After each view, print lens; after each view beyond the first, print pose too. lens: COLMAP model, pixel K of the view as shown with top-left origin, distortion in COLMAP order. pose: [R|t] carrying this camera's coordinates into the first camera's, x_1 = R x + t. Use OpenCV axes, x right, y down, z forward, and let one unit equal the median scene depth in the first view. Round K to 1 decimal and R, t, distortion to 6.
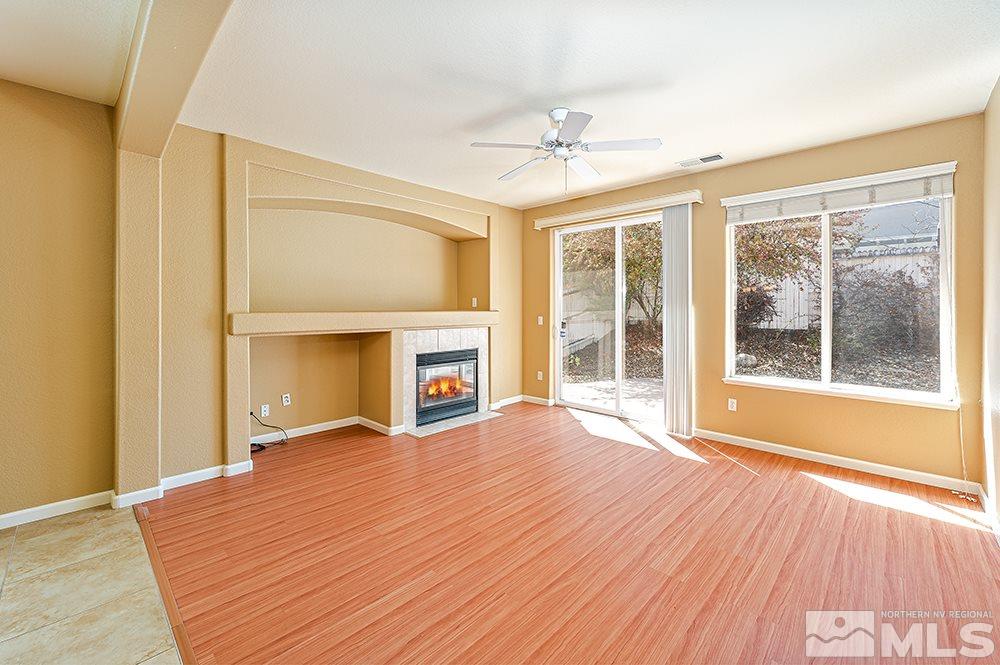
lens RADIAL K [[414.9, 0, 503.2], [0, 414.9, 305.8], [0, 0, 1]] dist [-0.000941, -0.000011]
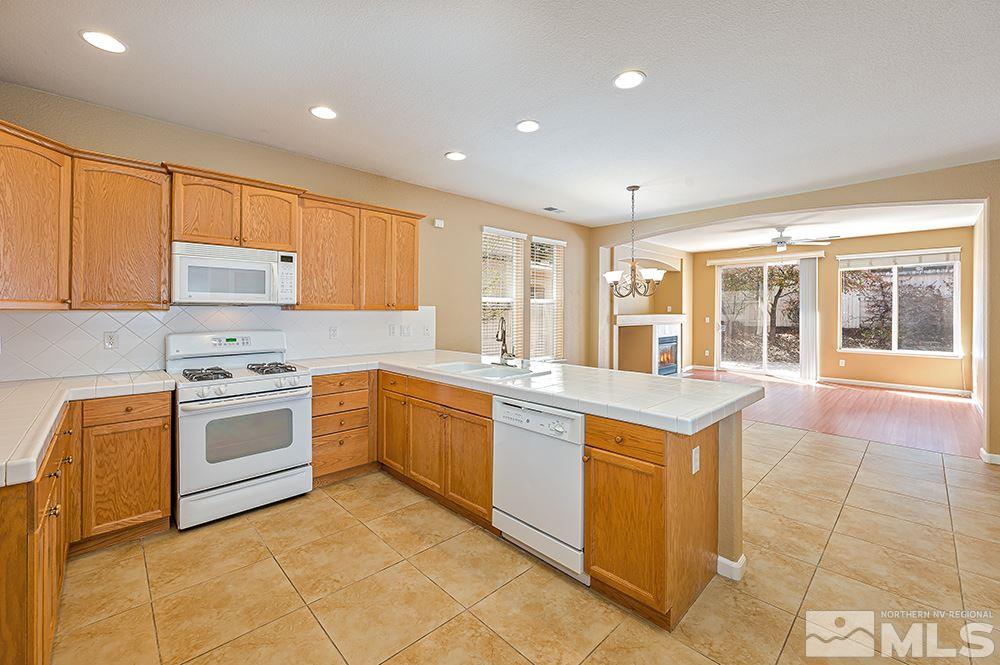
lens RADIAL K [[412.1, 0, 497.1], [0, 412.1, 311.5], [0, 0, 1]] dist [-0.001326, -0.000010]
pose [[0.999069, -0.000140, -0.043132, -0.917766], [0.000324, 0.999991, 0.004249, -0.008408], [0.043131, -0.004259, 0.999060, -0.928917]]
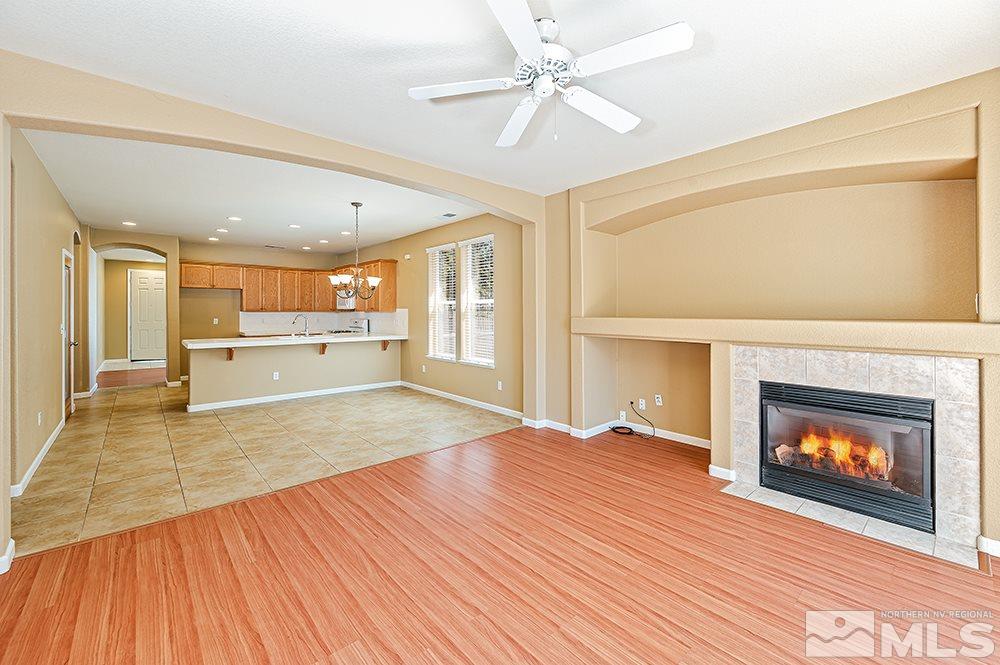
lens RADIAL K [[414.2, 0, 499.5], [0, 414.2, 315.1], [0, 0, 1]] dist [-0.007268, -0.000137]
pose [[-0.090834, 0.004089, -0.995858, 0.565113], [0.001279, 0.999991, 0.003990, 0.002684], [0.995865, -0.000911, -0.090839, 0.683681]]
